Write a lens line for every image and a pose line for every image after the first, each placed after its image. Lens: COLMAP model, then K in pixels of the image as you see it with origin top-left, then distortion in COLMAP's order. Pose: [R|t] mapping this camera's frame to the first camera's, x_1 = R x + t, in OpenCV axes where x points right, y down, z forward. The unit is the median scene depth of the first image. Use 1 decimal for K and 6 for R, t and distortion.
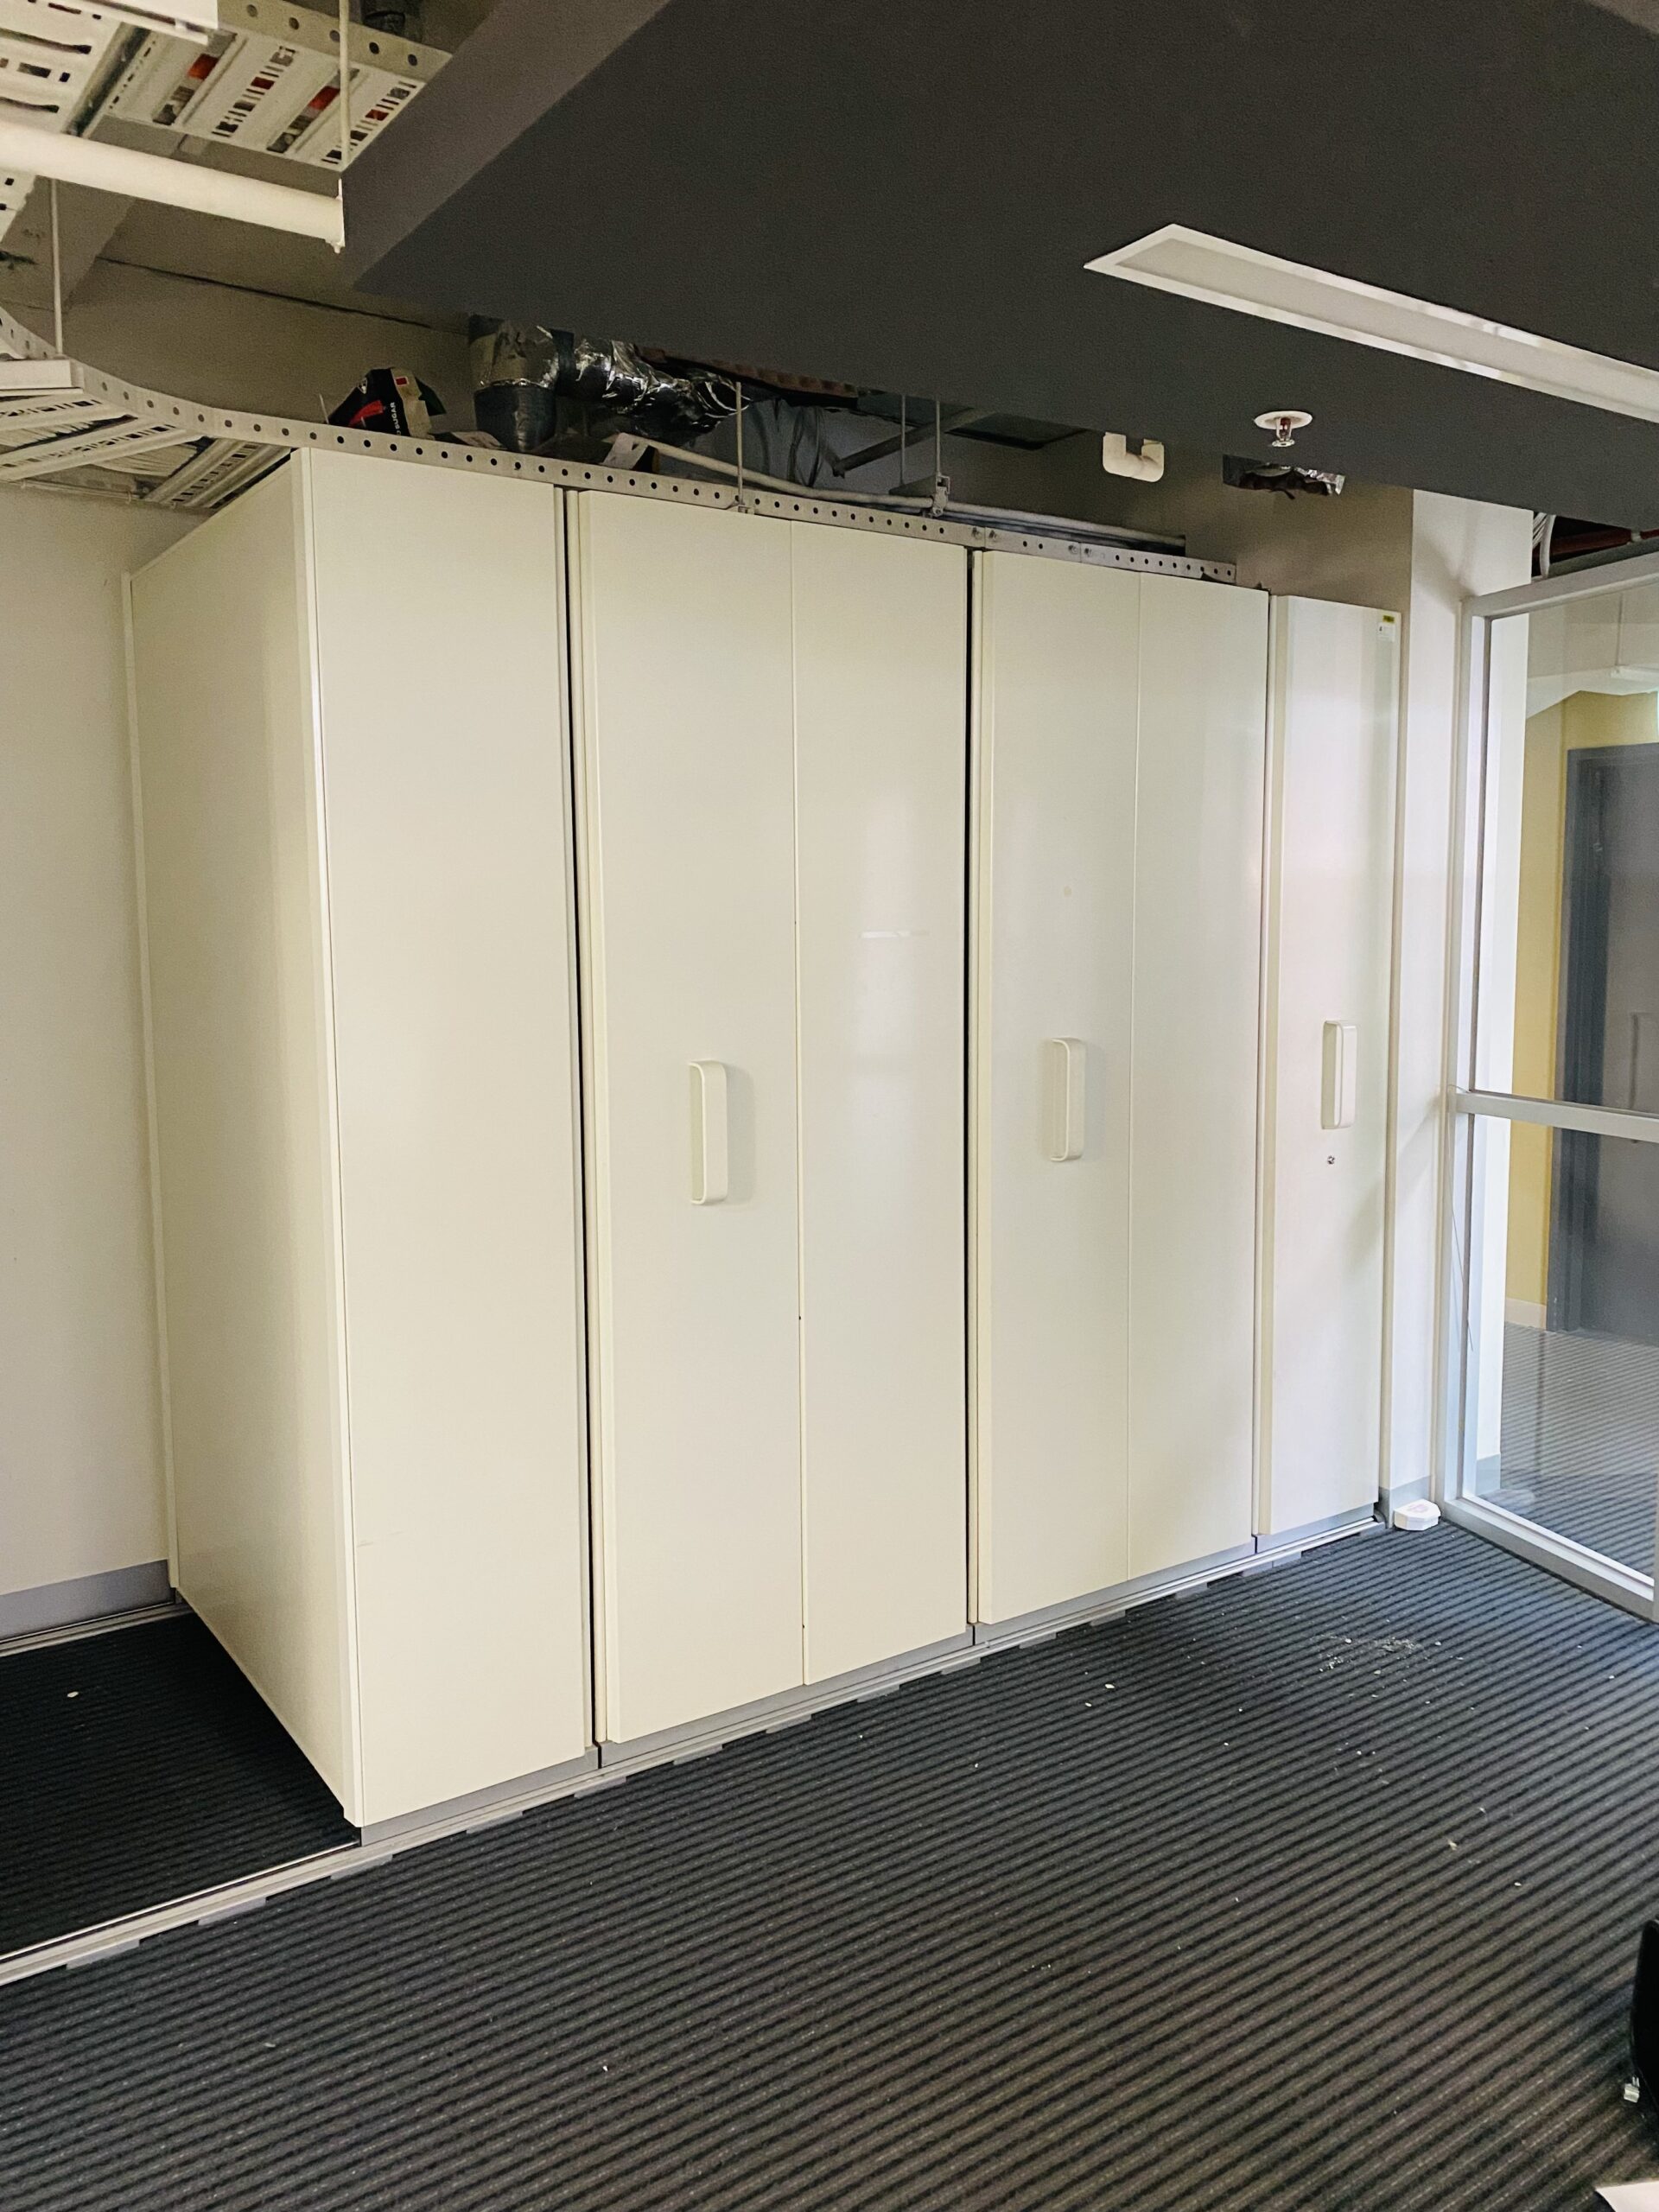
lens RADIAL K [[1691.3, 0, 840.1], [0, 1691.3, 1098.0], [0, 0, 1]] dist [0.005606, -0.001076]
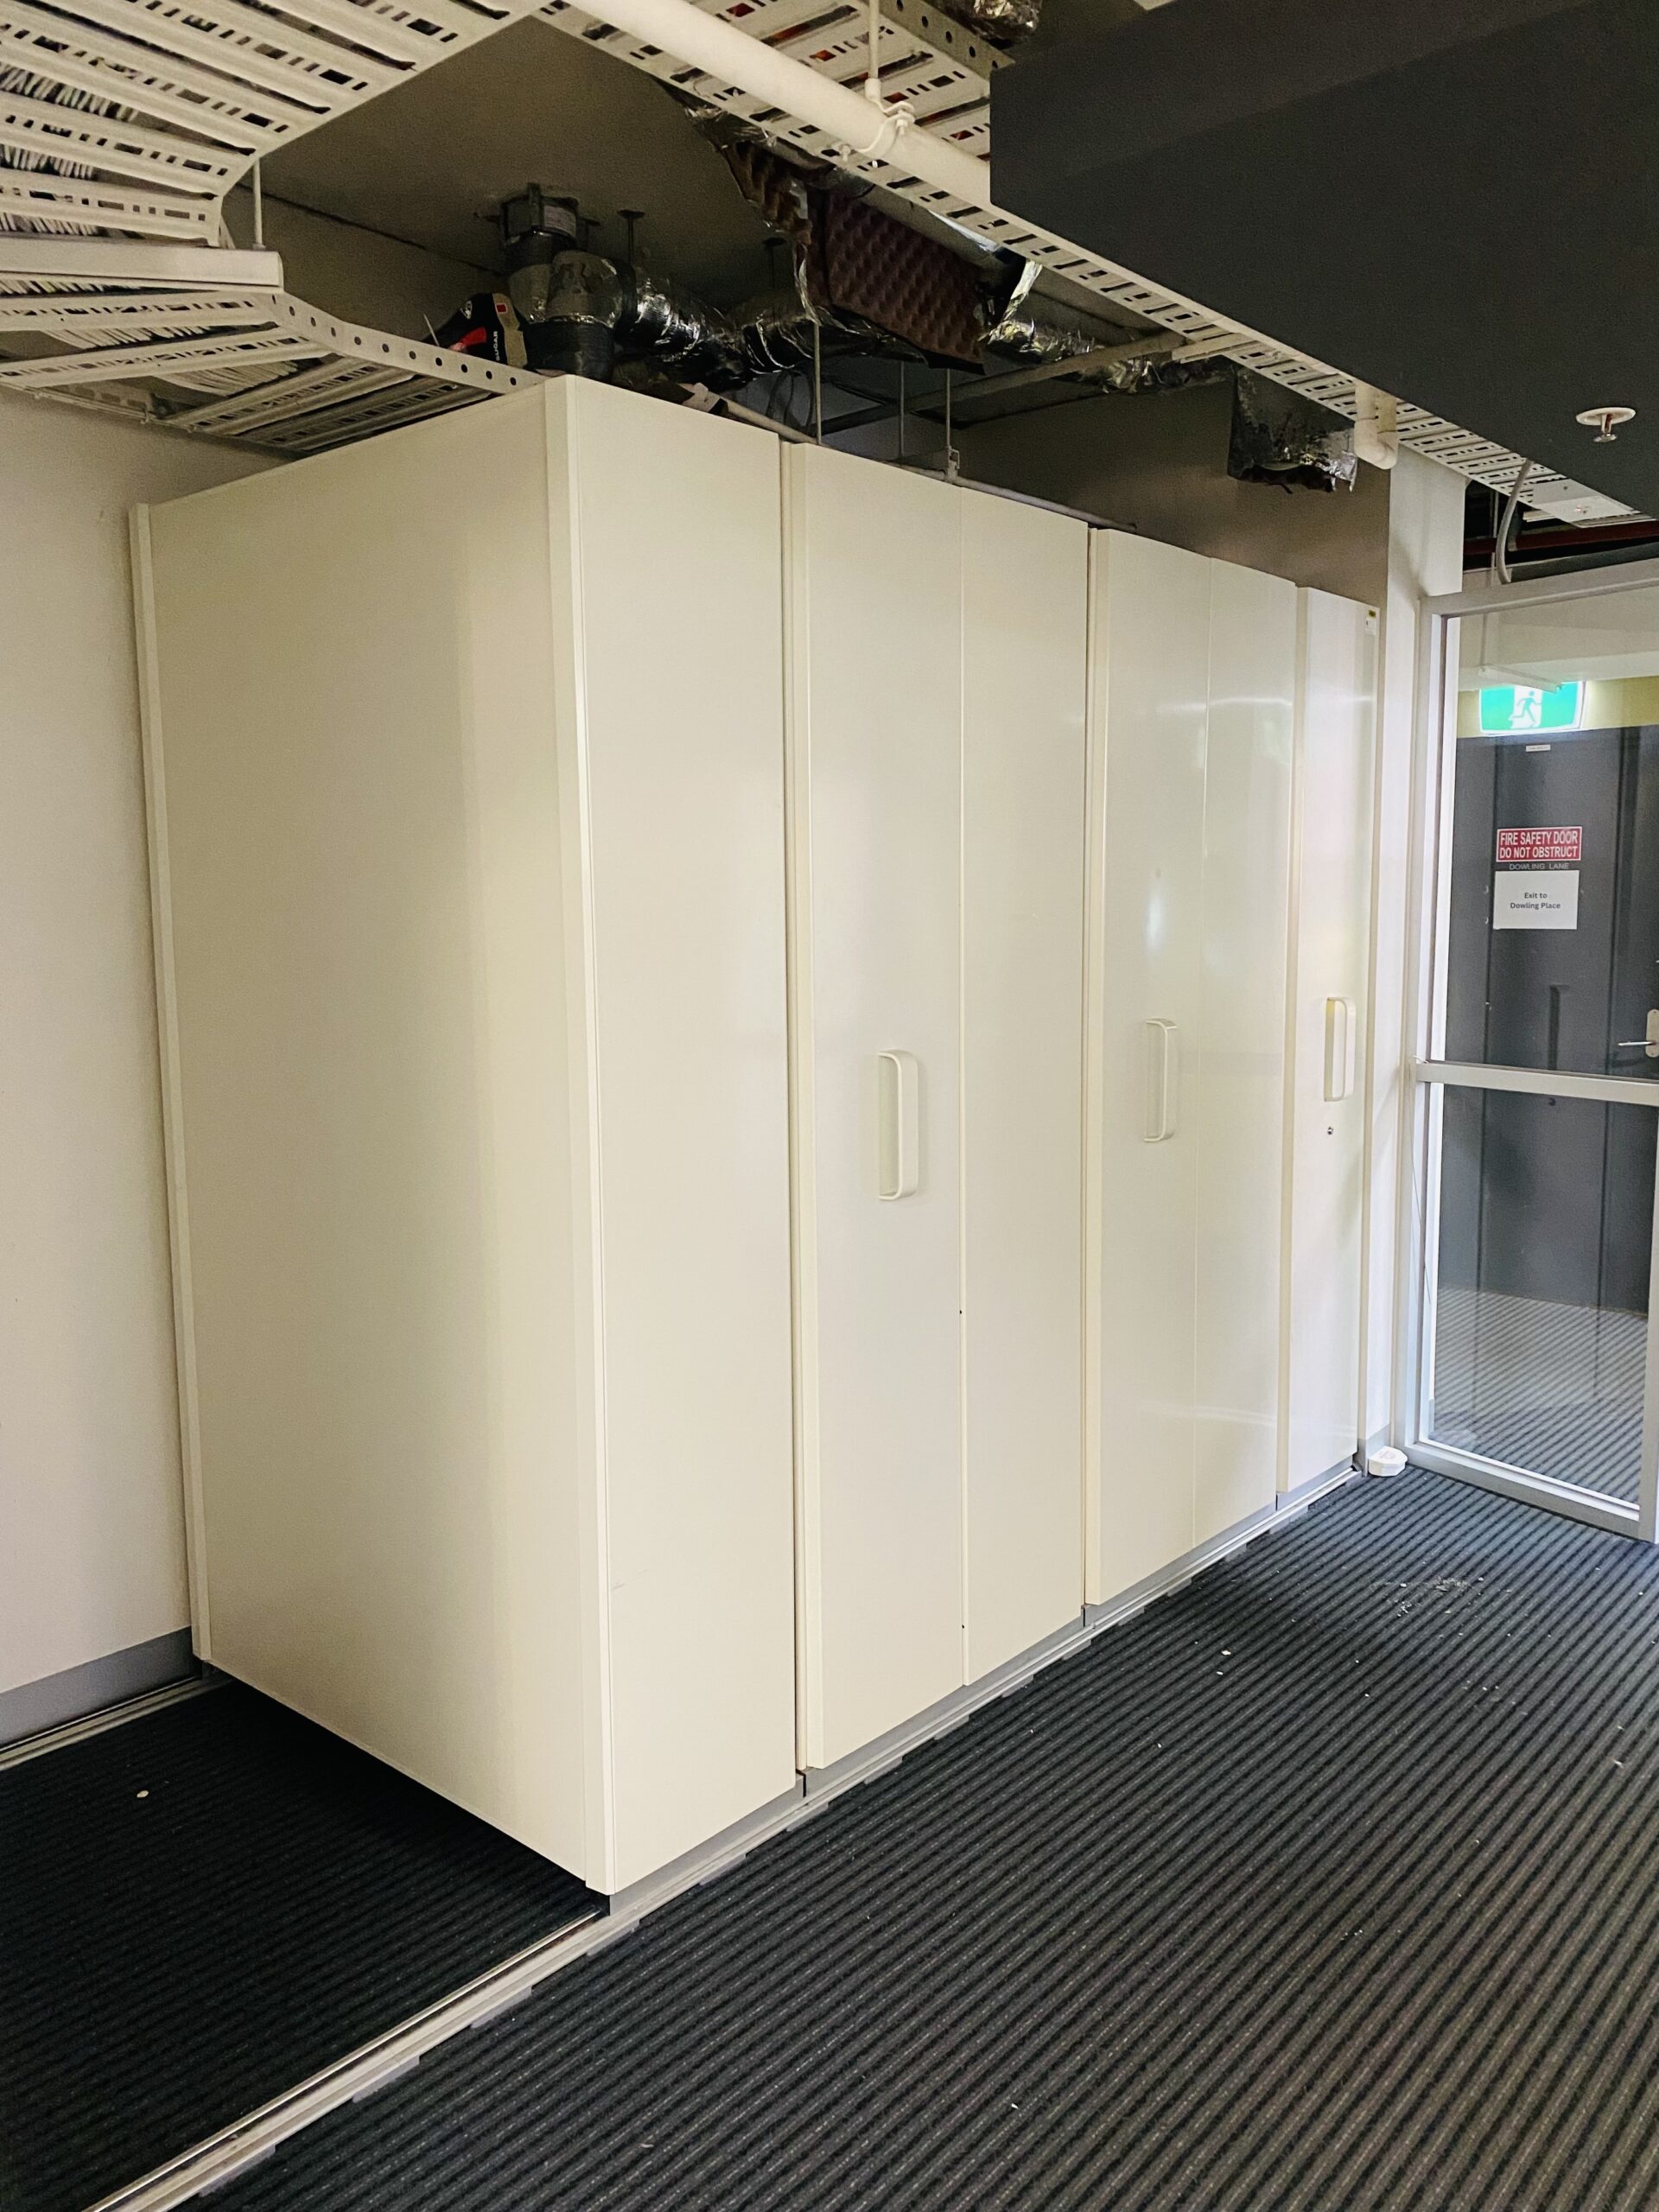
lens RADIAL K [[1691.3, 0, 851.1], [0, 1691.3, 1099.9], [0, 0, 1]] dist [0.005606, -0.001076]
pose [[0.969500, -0.031321, 0.243082, -0.274326], [0.028747, 0.999487, 0.014132, -0.005856], [-0.243400, -0.006713, 0.969903, 0.062638]]
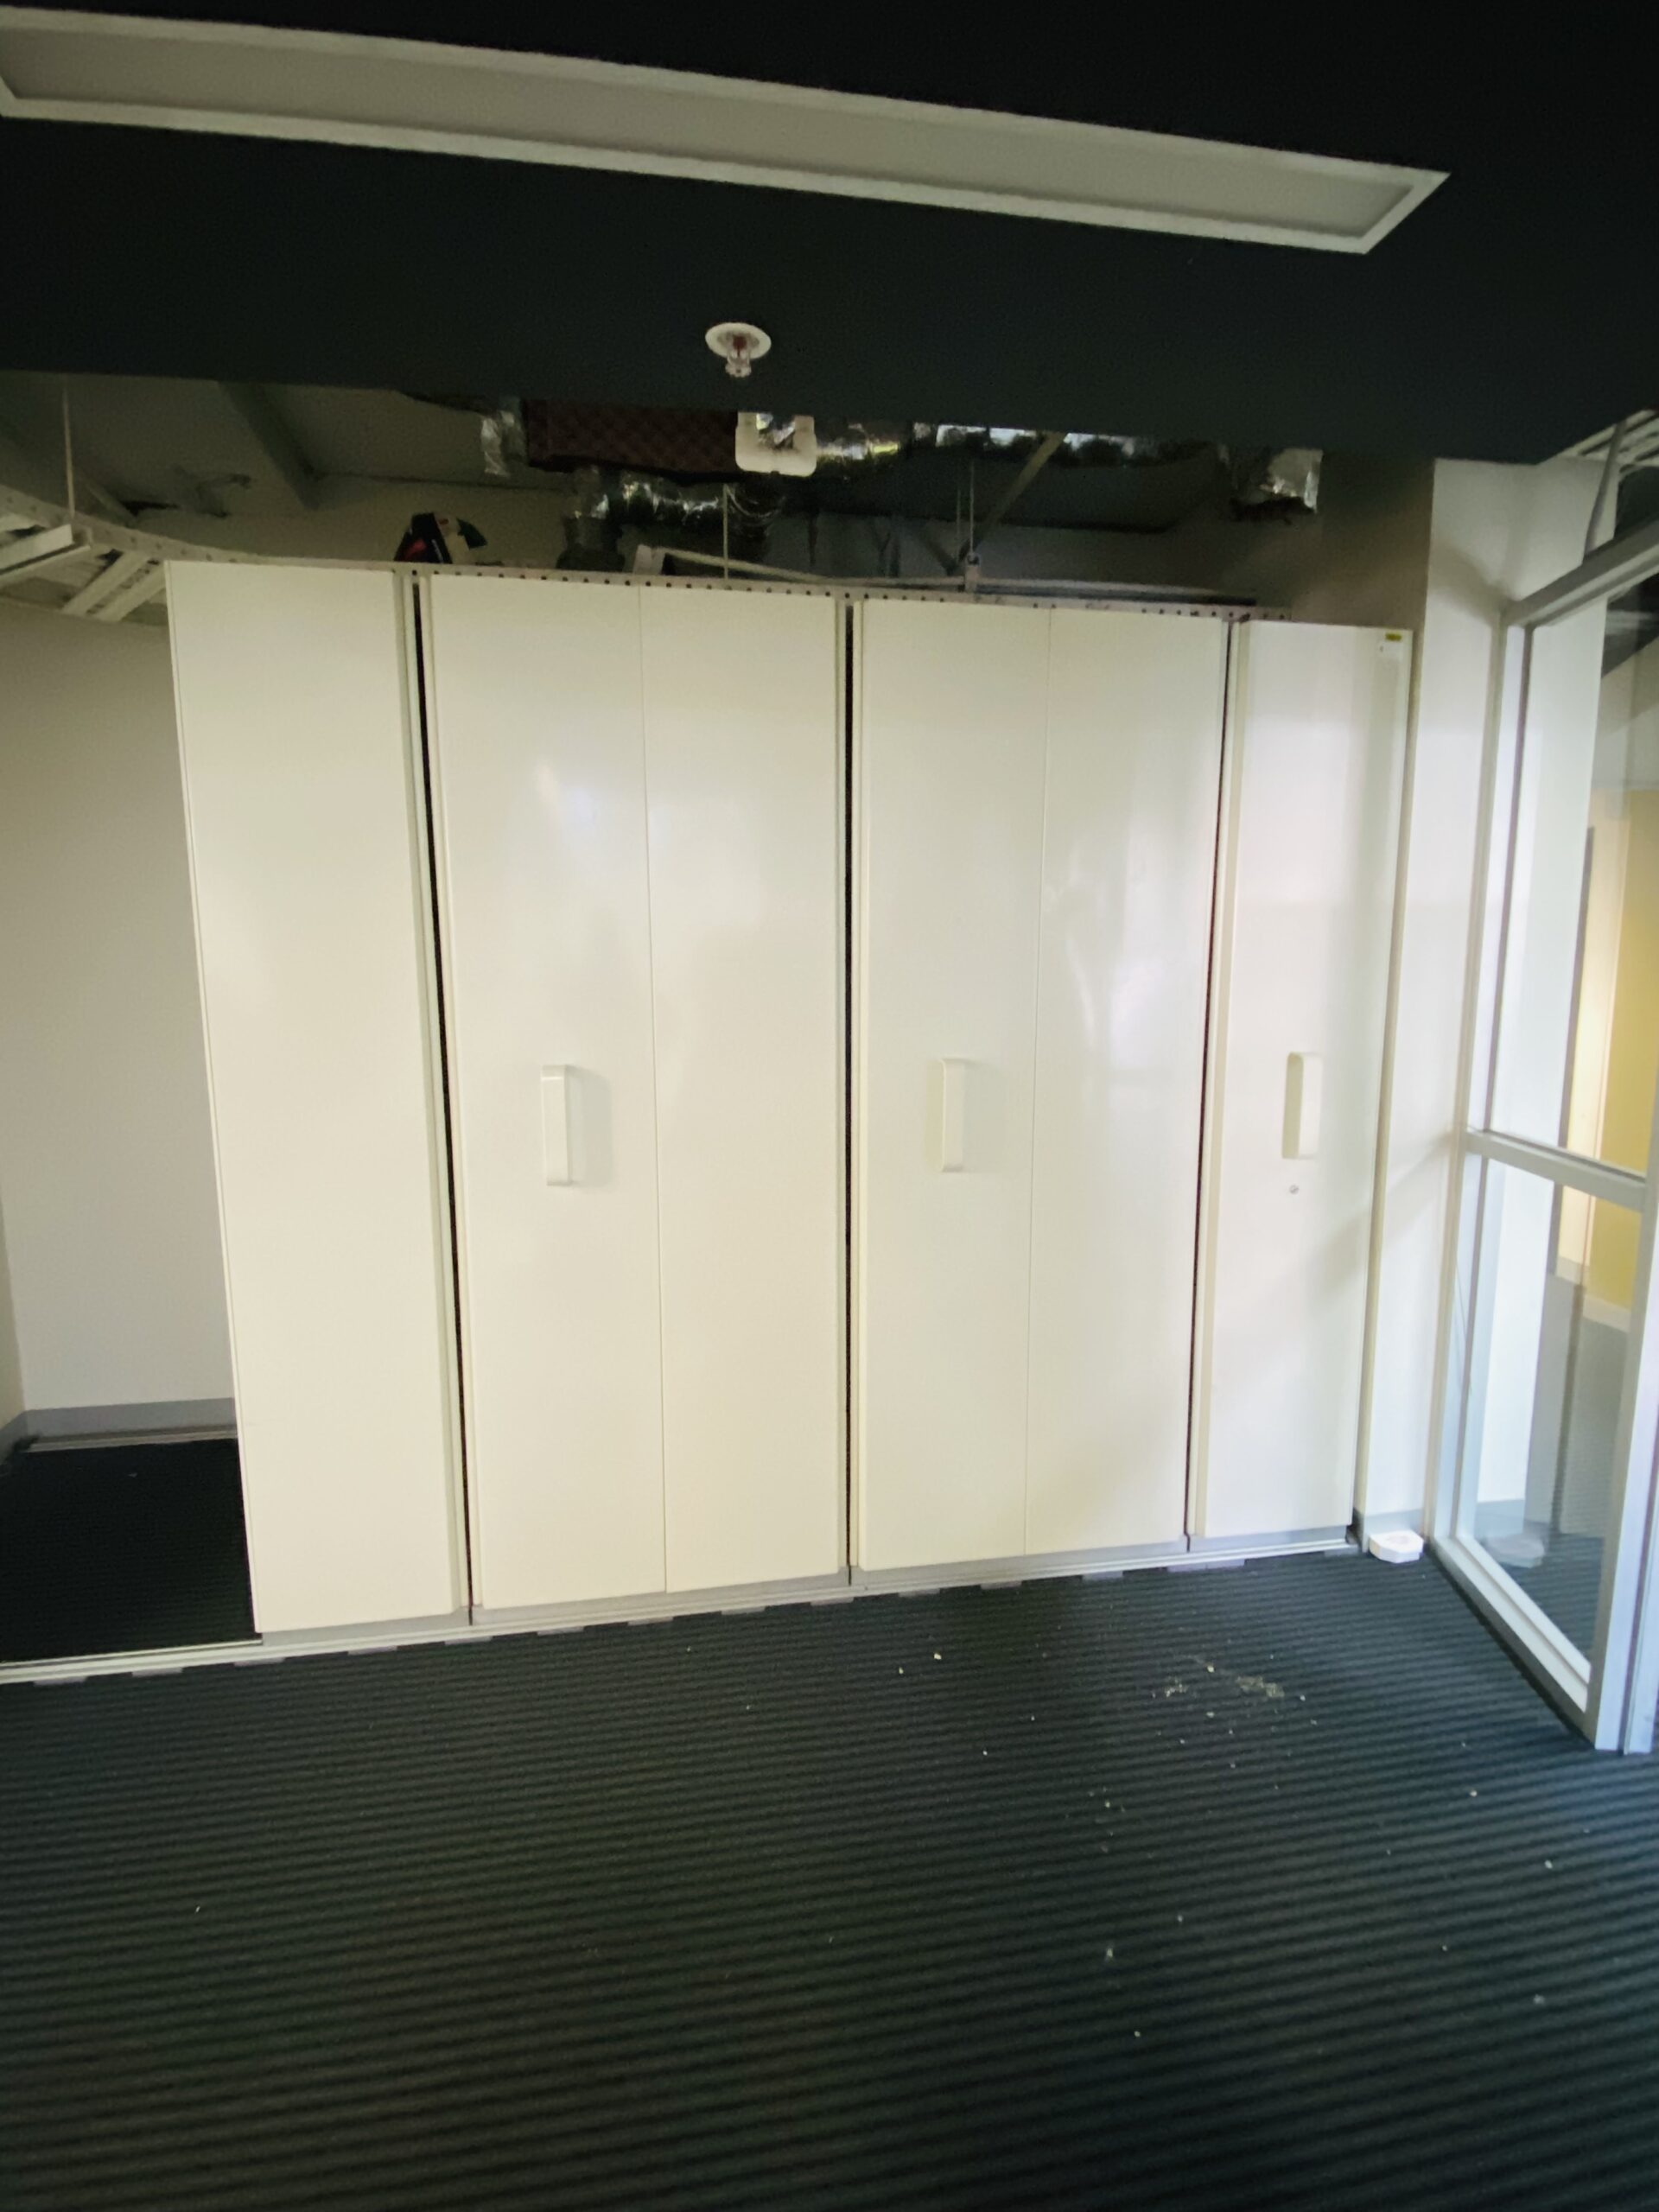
lens RADIAL K [[1111.9, 0, 822.6], [0, 1111.9, 1117.7], [0, 0, 1]] dist [-0.003344, -0.003098]
pose [[0.905798, 0.069088, -0.418038, 0.337836], [-0.052251, 0.997300, 0.051605, -0.027850], [0.420475, -0.024901, 0.906963, 0.305533]]
